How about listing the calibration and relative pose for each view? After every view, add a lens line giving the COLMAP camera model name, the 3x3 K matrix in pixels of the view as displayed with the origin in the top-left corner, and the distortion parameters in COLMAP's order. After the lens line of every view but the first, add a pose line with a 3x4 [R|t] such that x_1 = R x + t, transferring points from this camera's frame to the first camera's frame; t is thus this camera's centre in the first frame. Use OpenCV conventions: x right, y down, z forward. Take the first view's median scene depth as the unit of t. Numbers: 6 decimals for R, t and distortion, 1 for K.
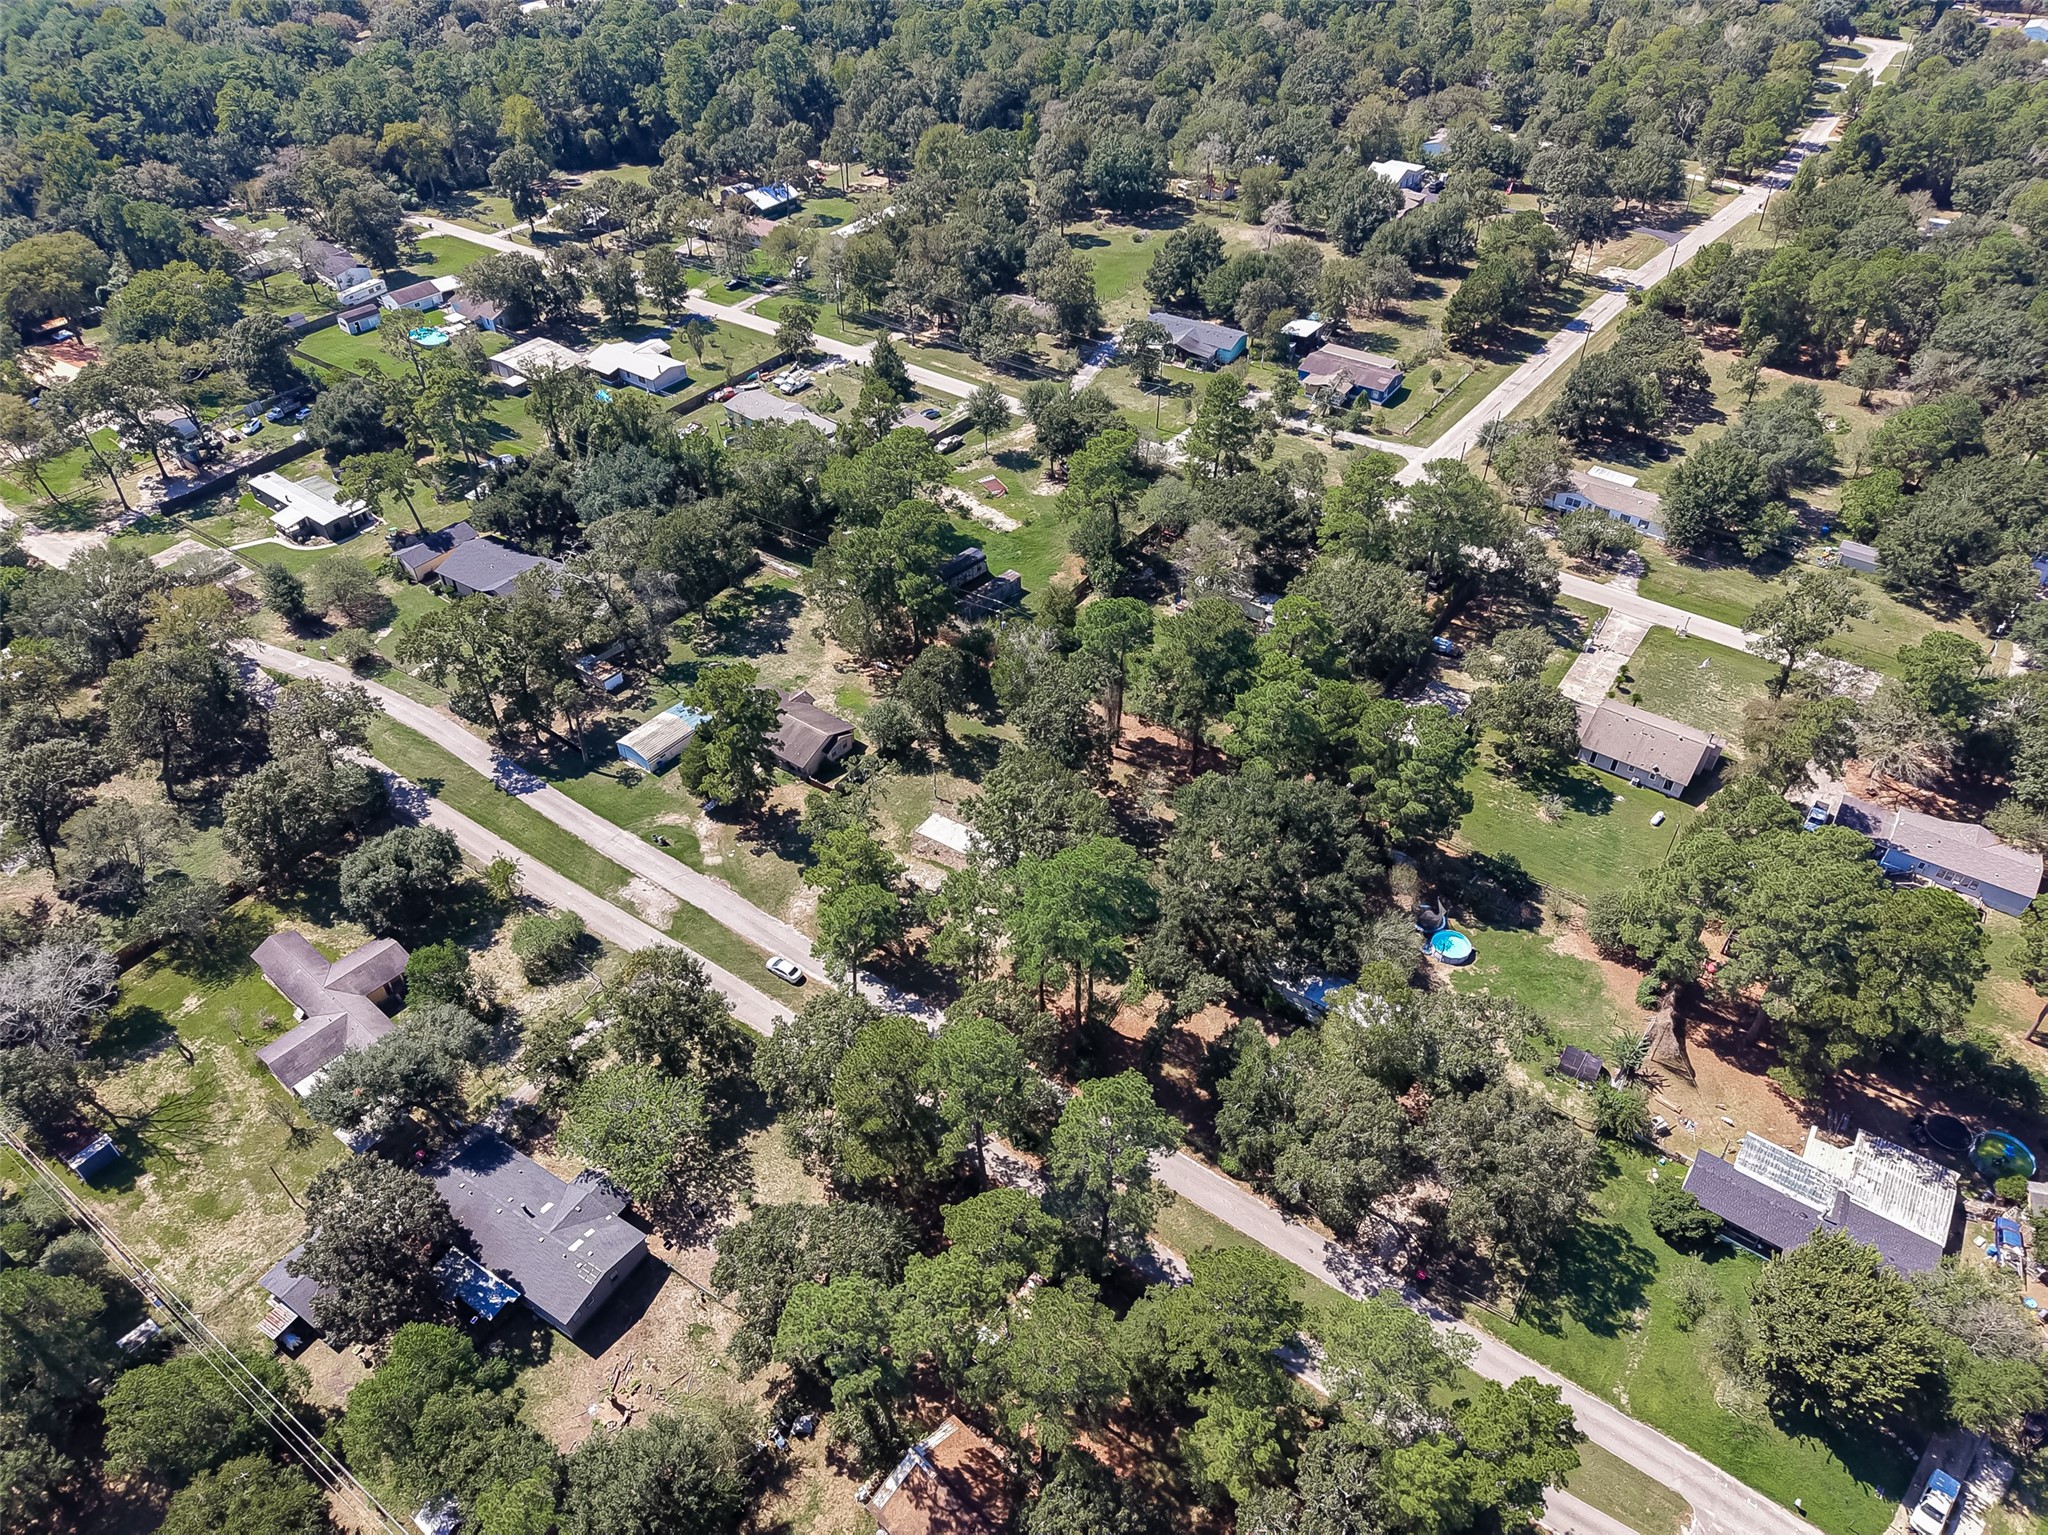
lens RADIAL K [[1369.5, 0, 1025.8], [0, 1369.5, 766.5], [0, 0, 1]] dist [0.012575, -0.011012]
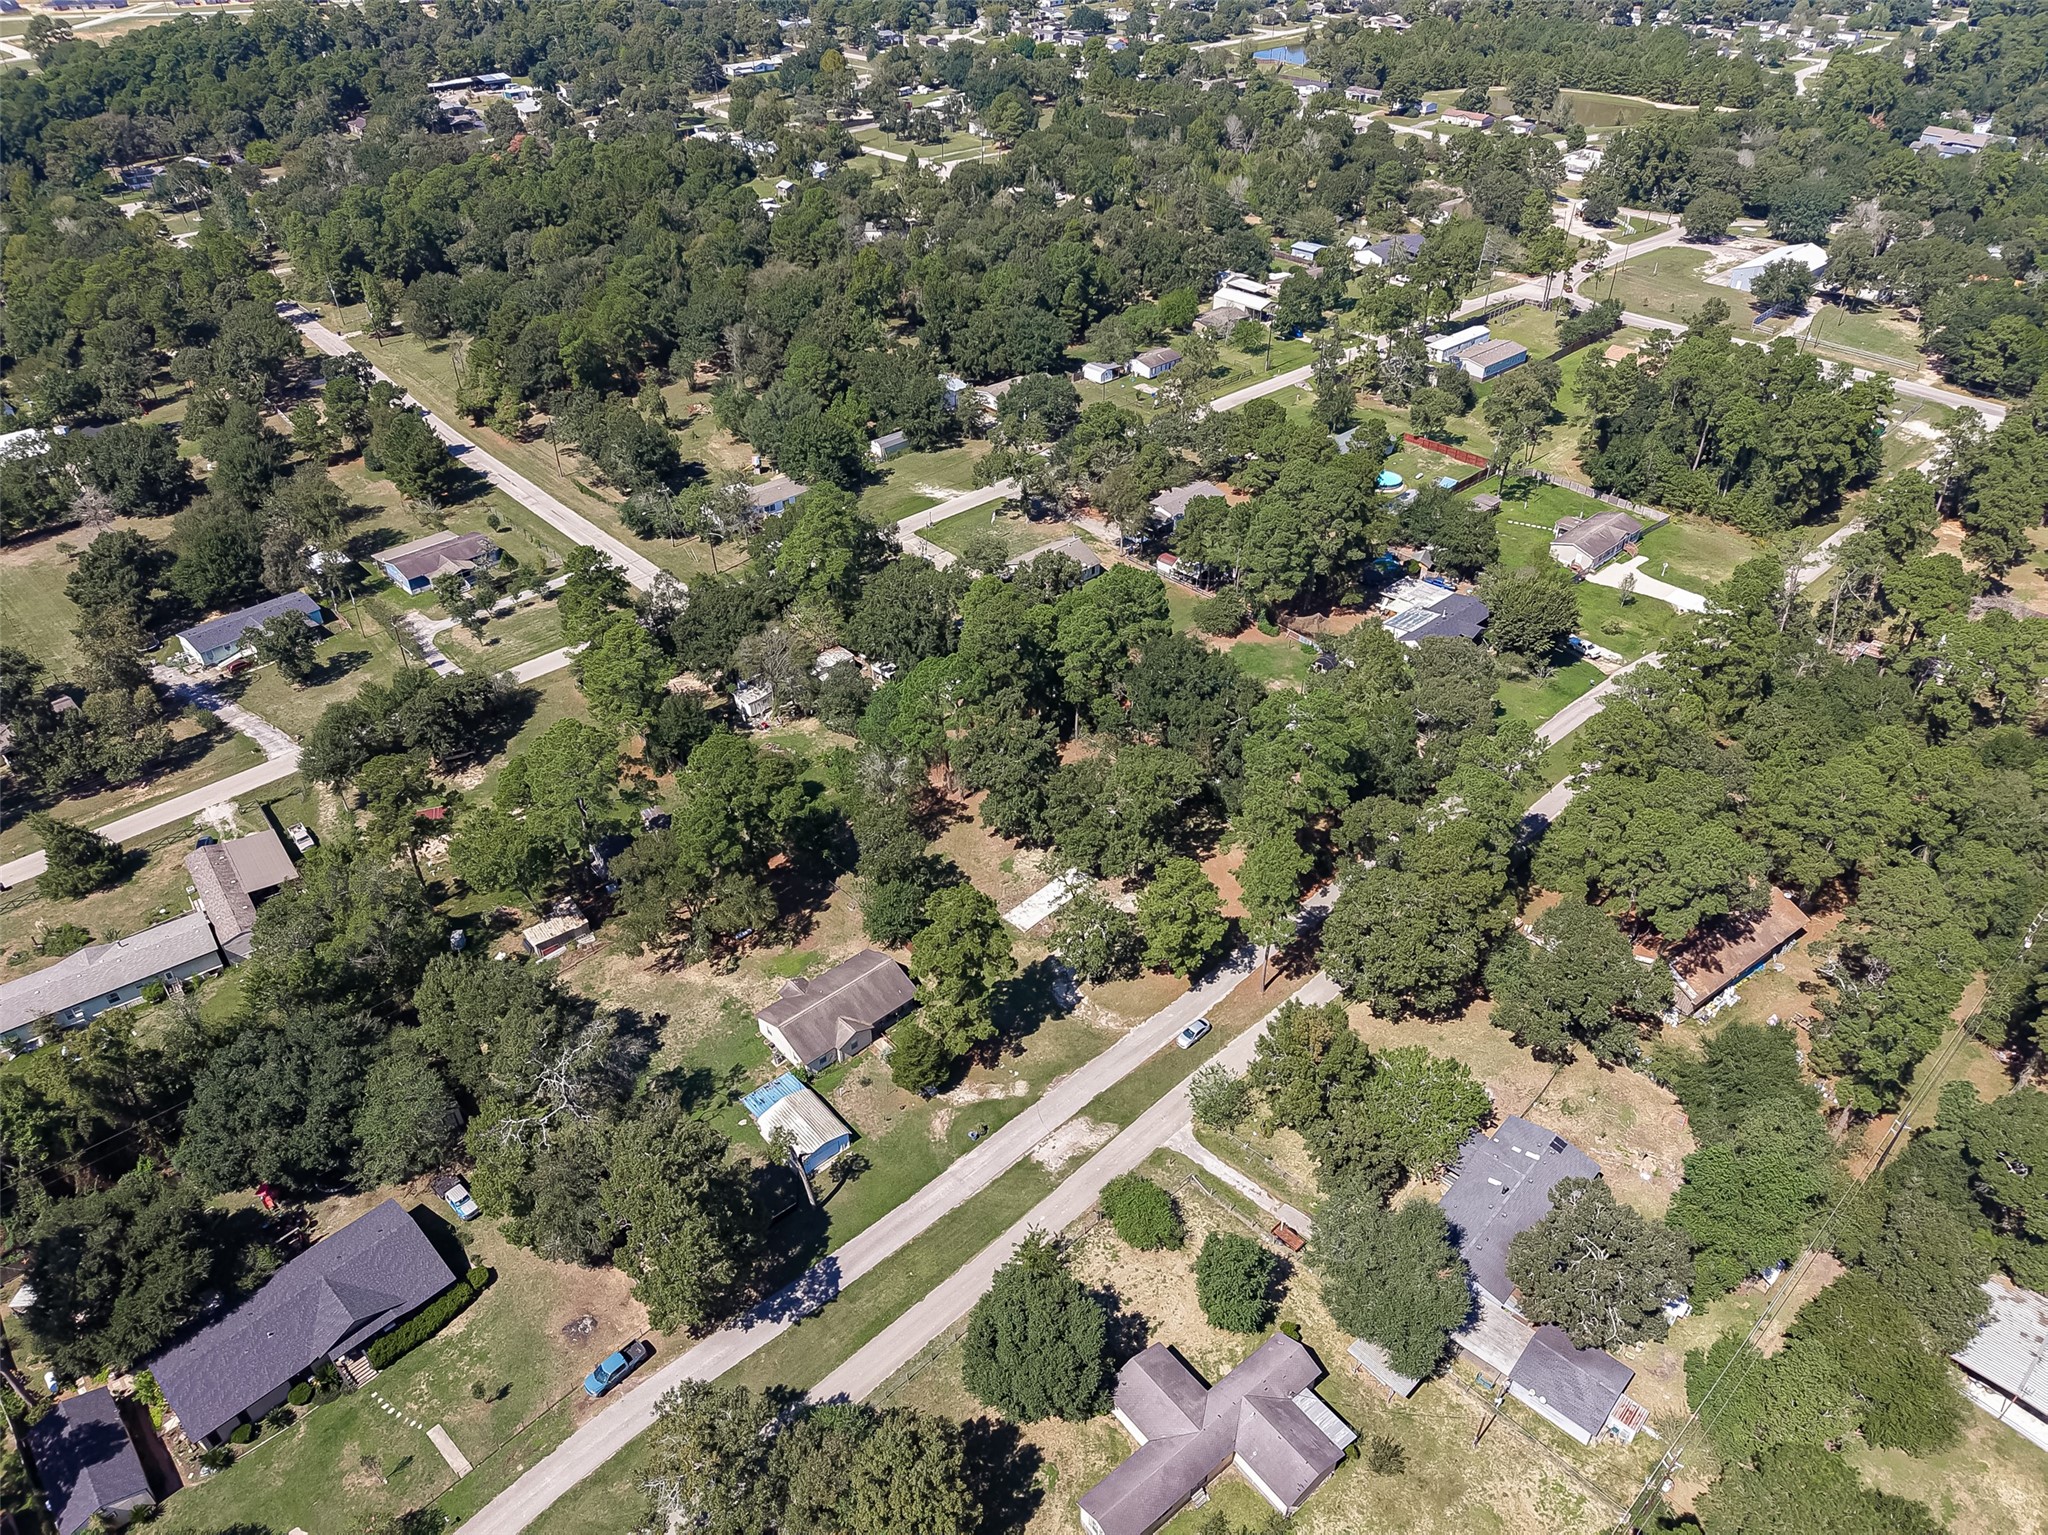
lens RADIAL K [[1369.5, 0, 1020.7], [0, 1369.5, 757.0], [0, 0, 1]] dist [0.012575, -0.011012]
pose [[0.192812, -0.563697, 0.803162, -0.810767], [0.643899, 0.690323, 0.329923, -0.372982], [-0.740418, 0.453542, 0.496066, 0.433290]]
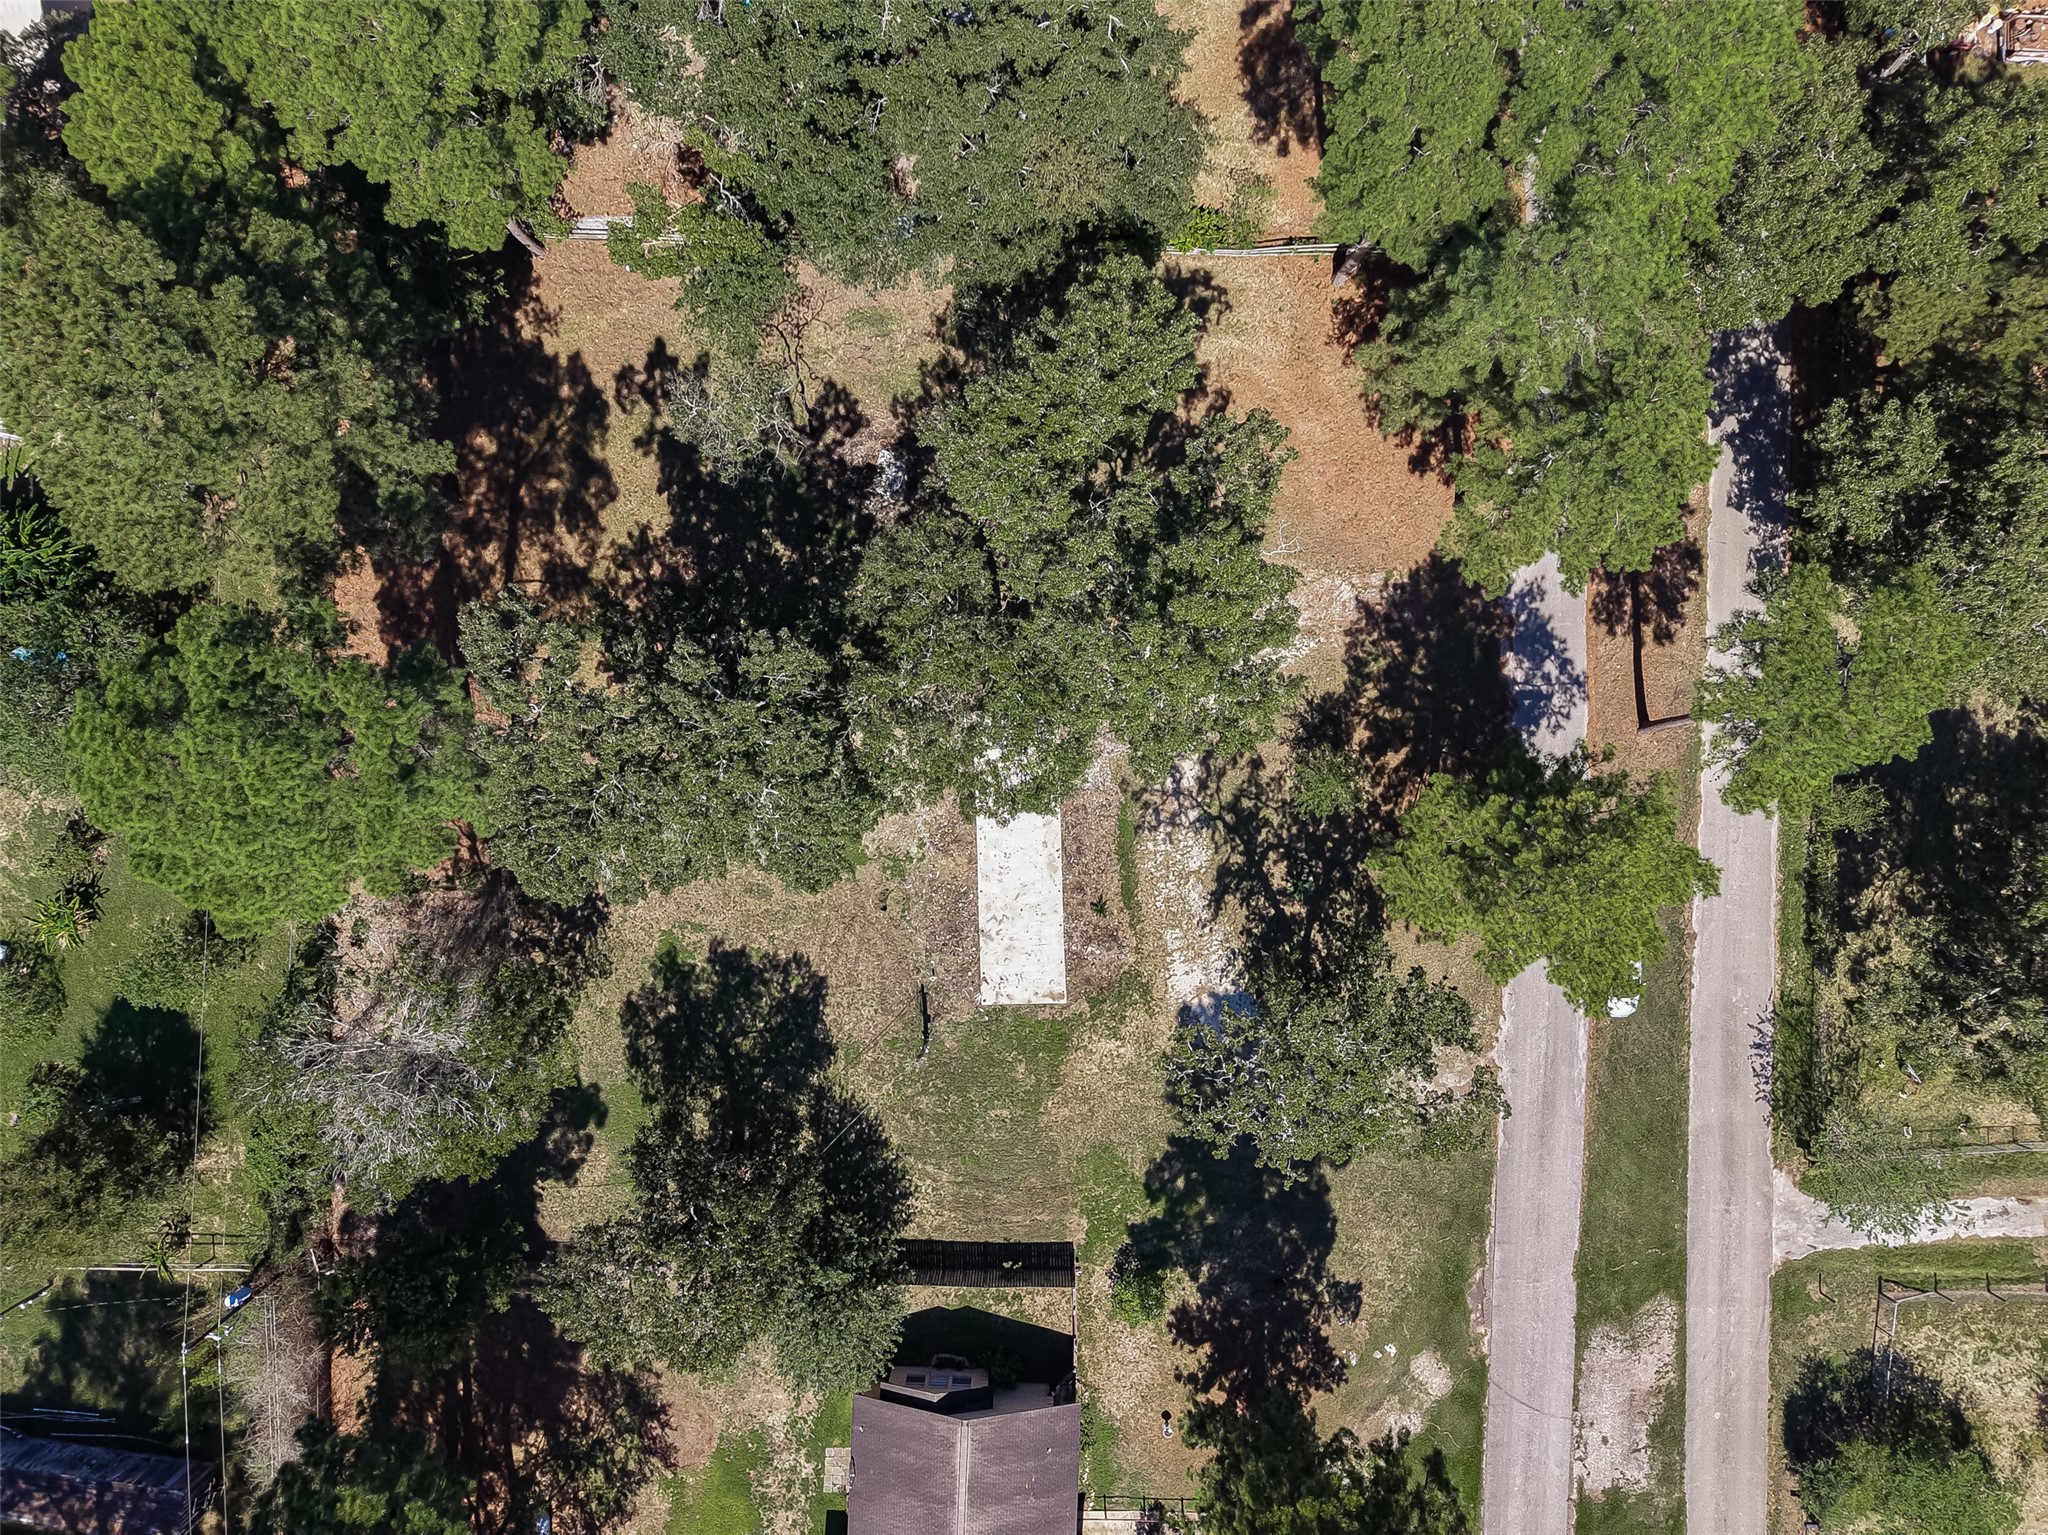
lens RADIAL K [[1369.5, 0, 1014.4], [0, 1369.5, 769.8], [0, 0, 1]] dist [0.012575, -0.011012]
pose [[-0.566293, -0.824200, -0.002399, -0.017563], [0.541800, -0.374451, 0.752489, -0.218704], [-0.621100, 0.424830, 0.658600, 0.720238]]
